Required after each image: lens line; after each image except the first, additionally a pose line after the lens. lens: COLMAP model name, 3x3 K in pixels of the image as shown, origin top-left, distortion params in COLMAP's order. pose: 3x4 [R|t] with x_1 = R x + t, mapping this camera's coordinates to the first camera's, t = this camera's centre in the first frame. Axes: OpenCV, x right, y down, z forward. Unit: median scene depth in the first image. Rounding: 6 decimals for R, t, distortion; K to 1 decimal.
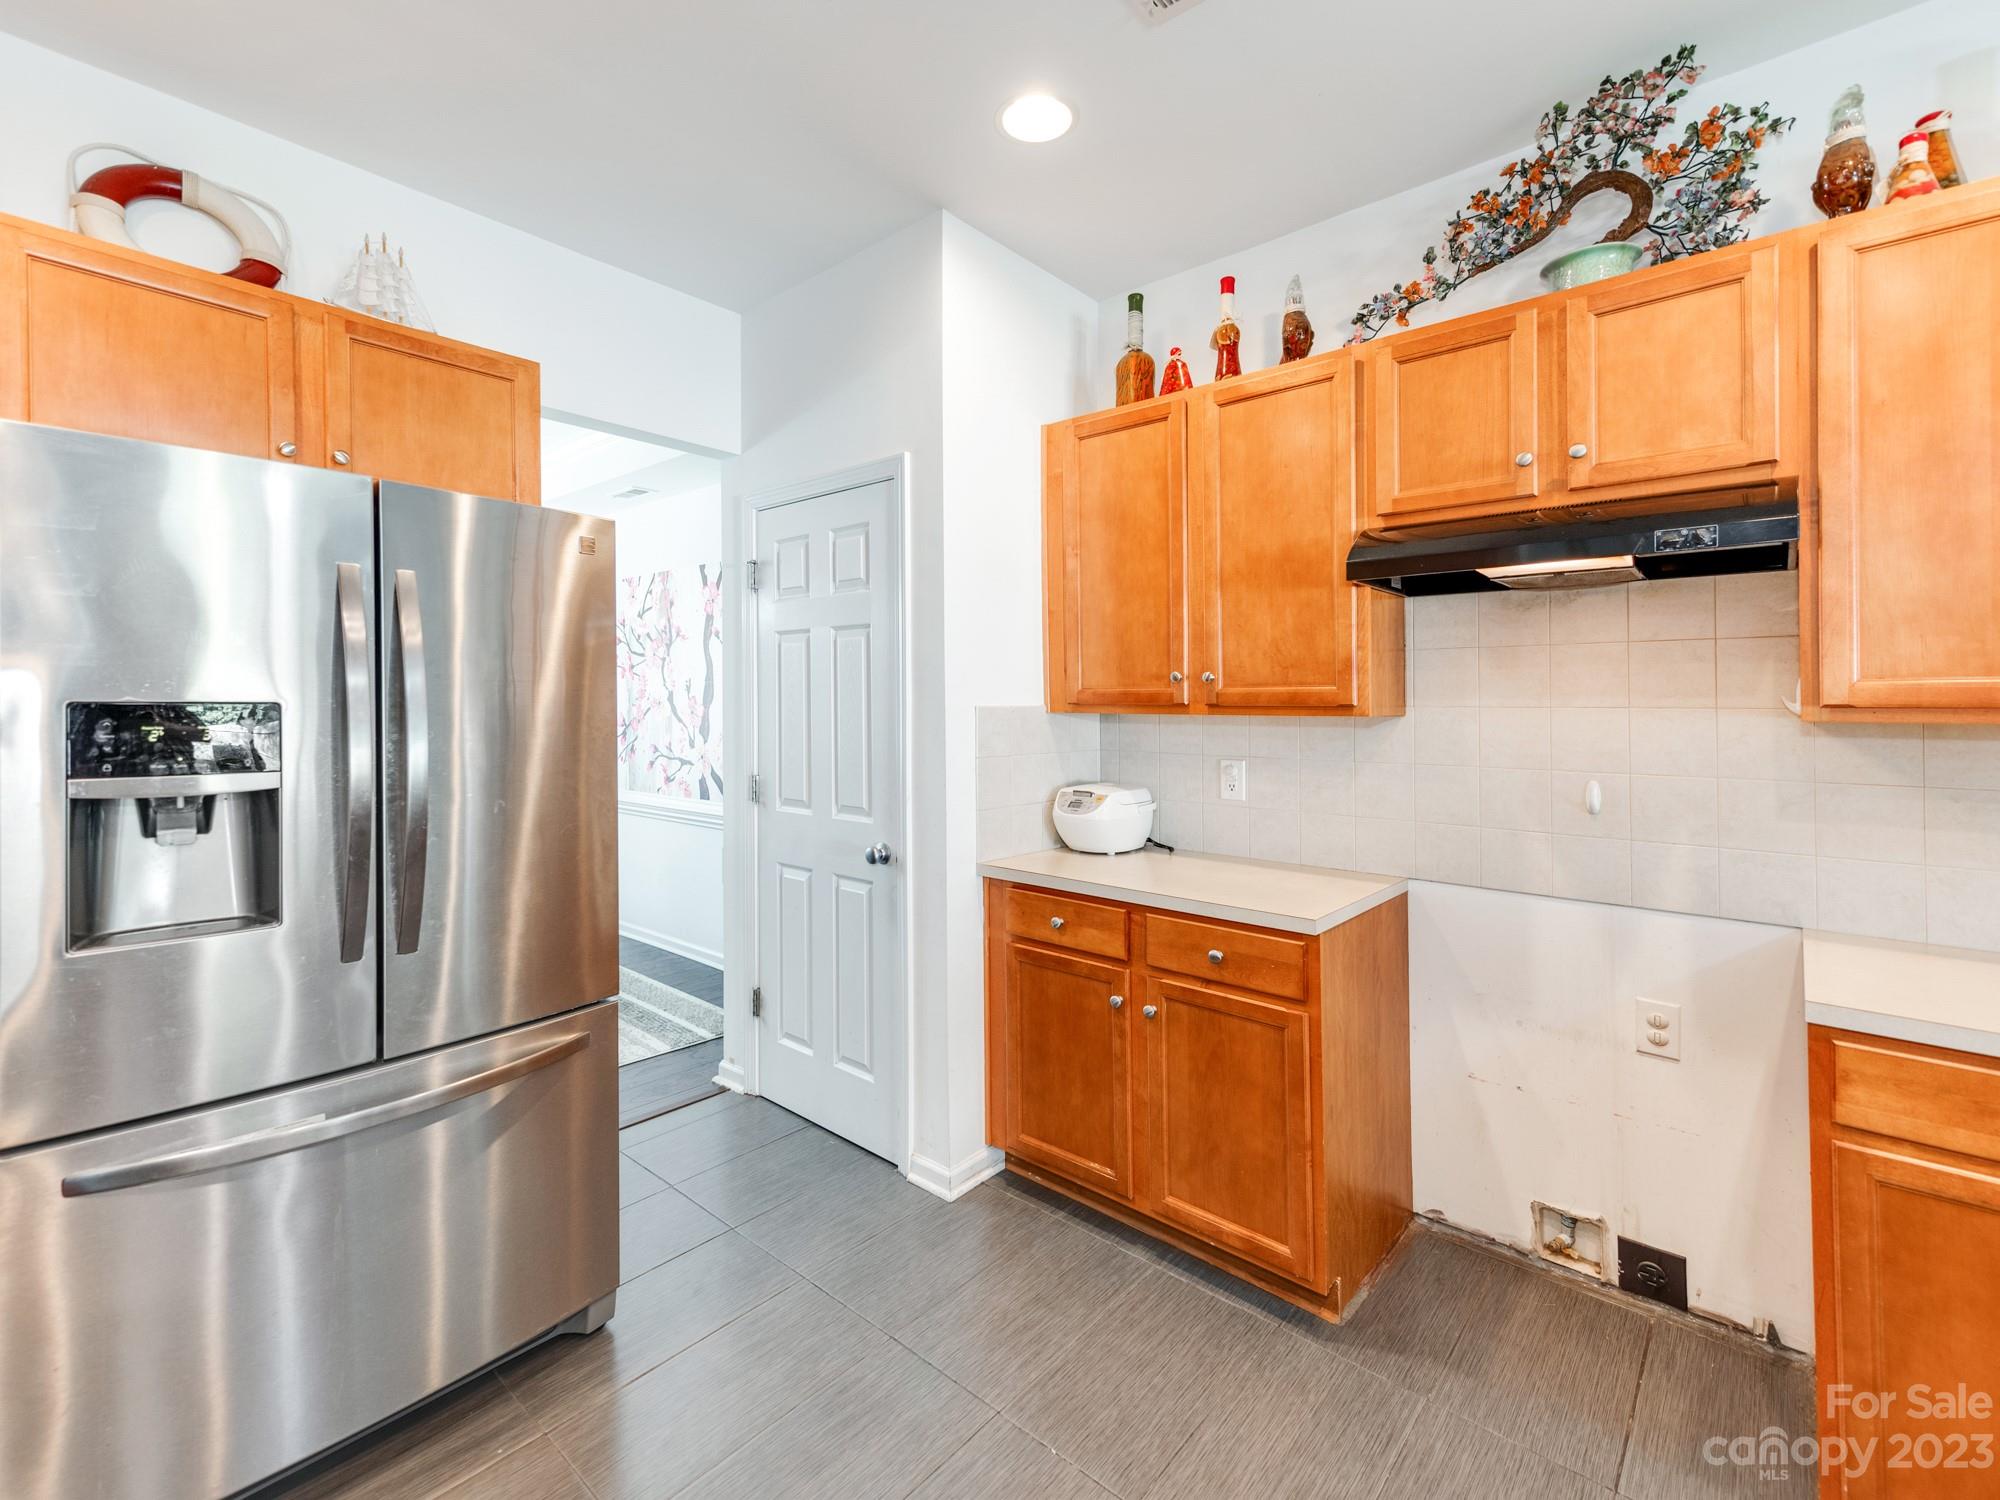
lens RADIAL K [[904.0, 0, 997.5], [0, 904.0, 692.9], [0, 0, 1]] dist [0.000457, -0.000024]
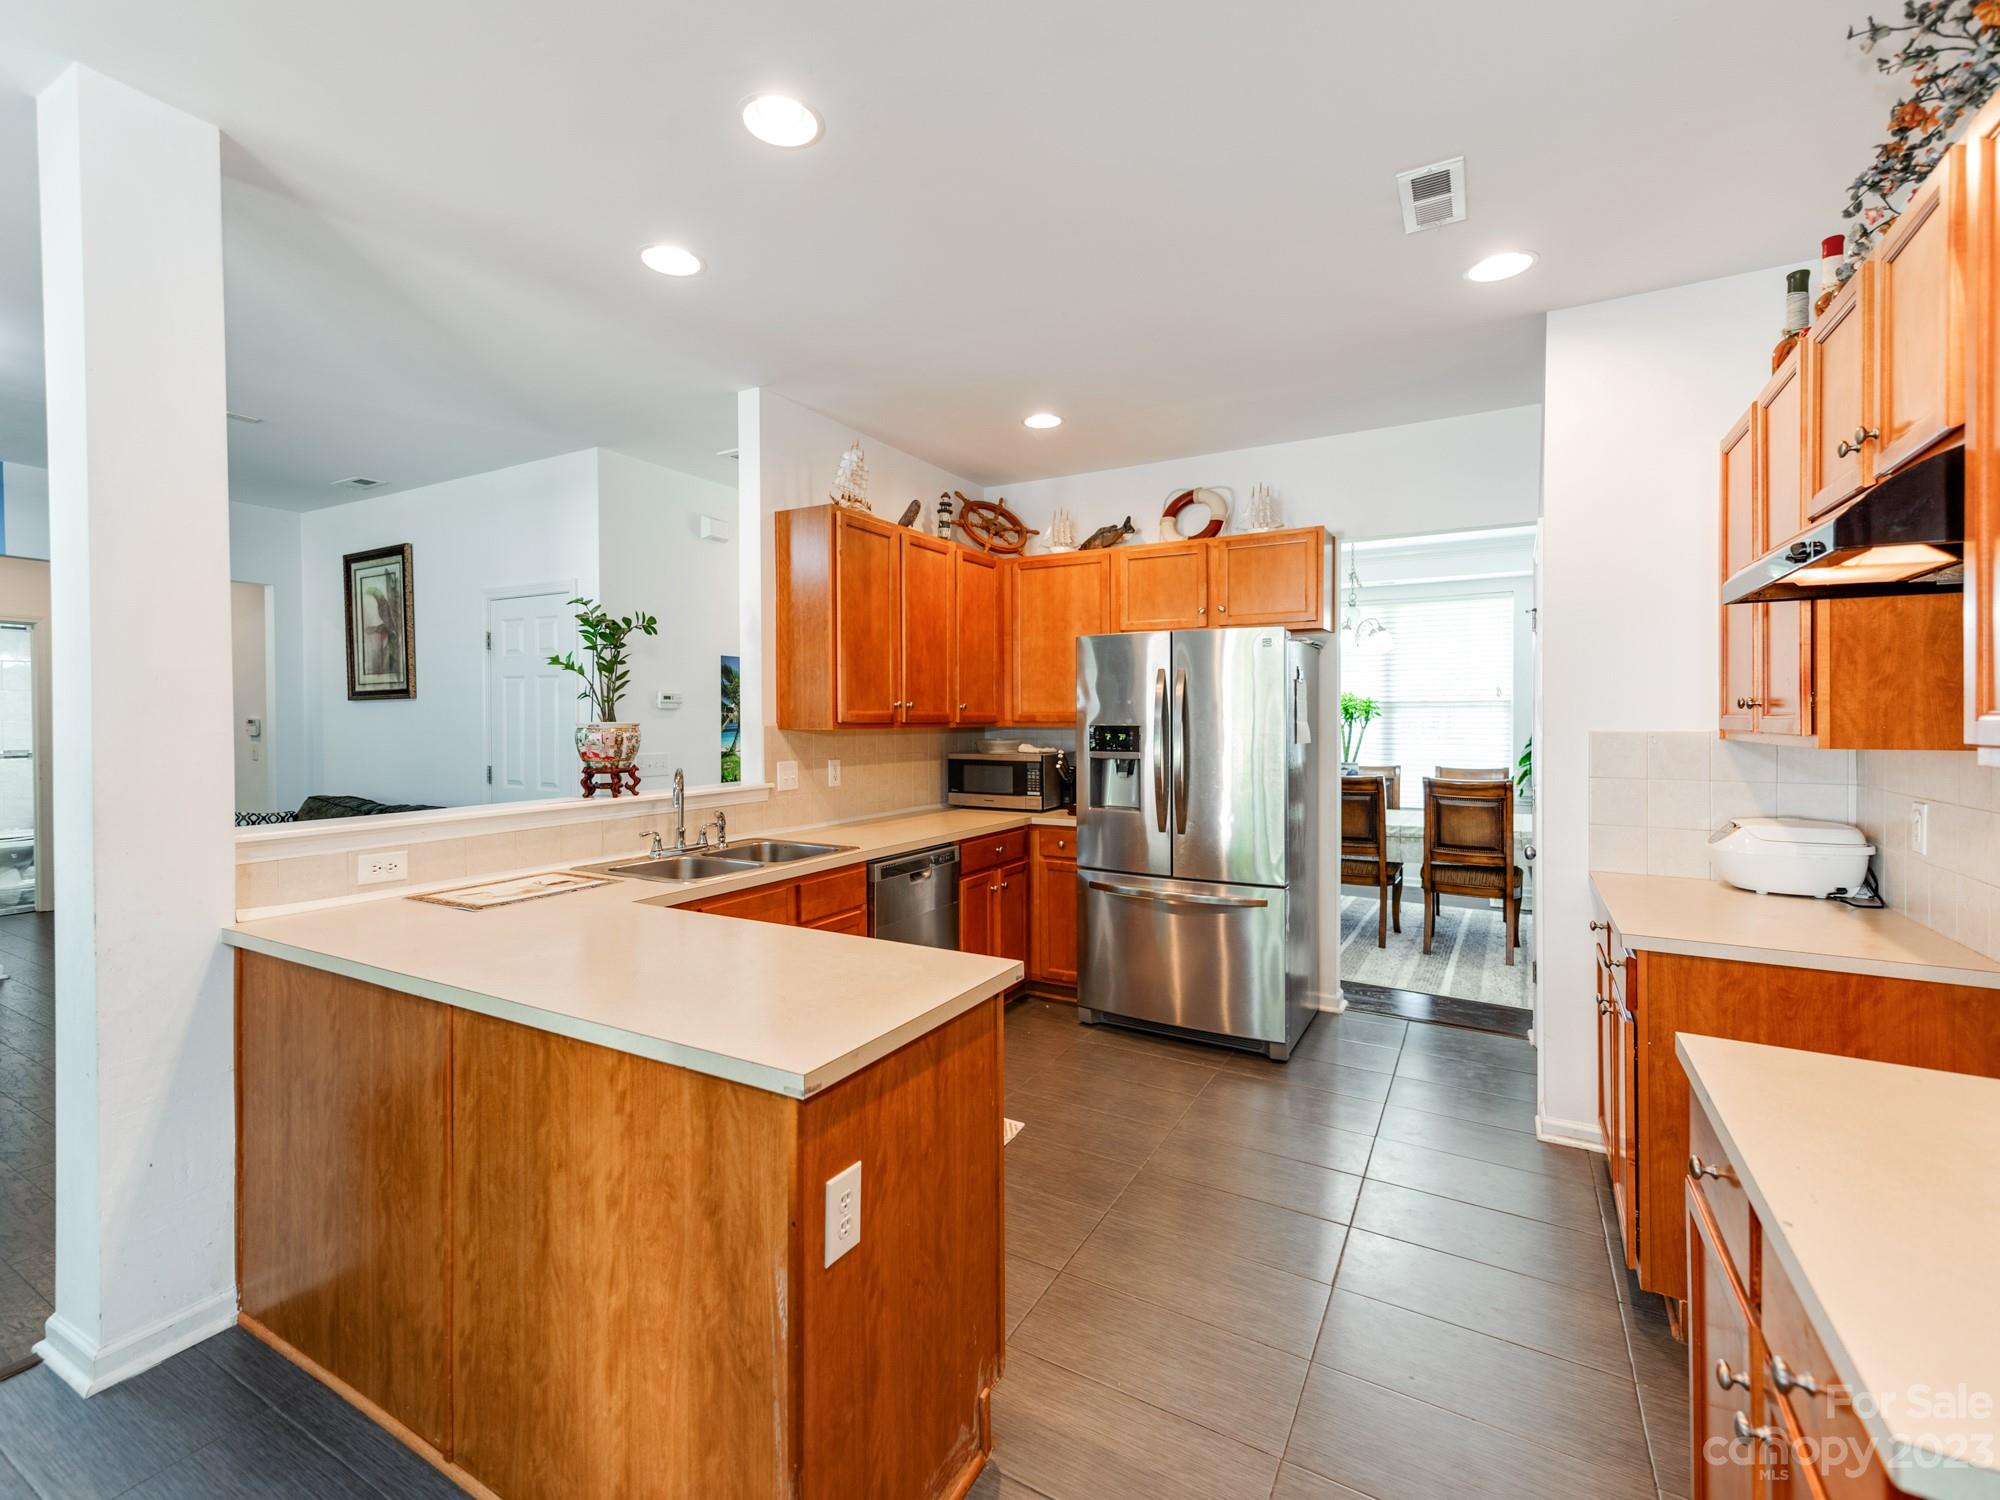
lens RADIAL K [[904.0, 0, 997.5], [0, 904.0, 692.9], [0, 0, 1]] dist [0.000457, -0.000024]
pose [[0.199065, -0.023824, -0.979697, 1.235178], [0.015487, 0.999656, -0.021163, -0.026054], [0.979864, -0.010959, 0.199366, 0.060075]]
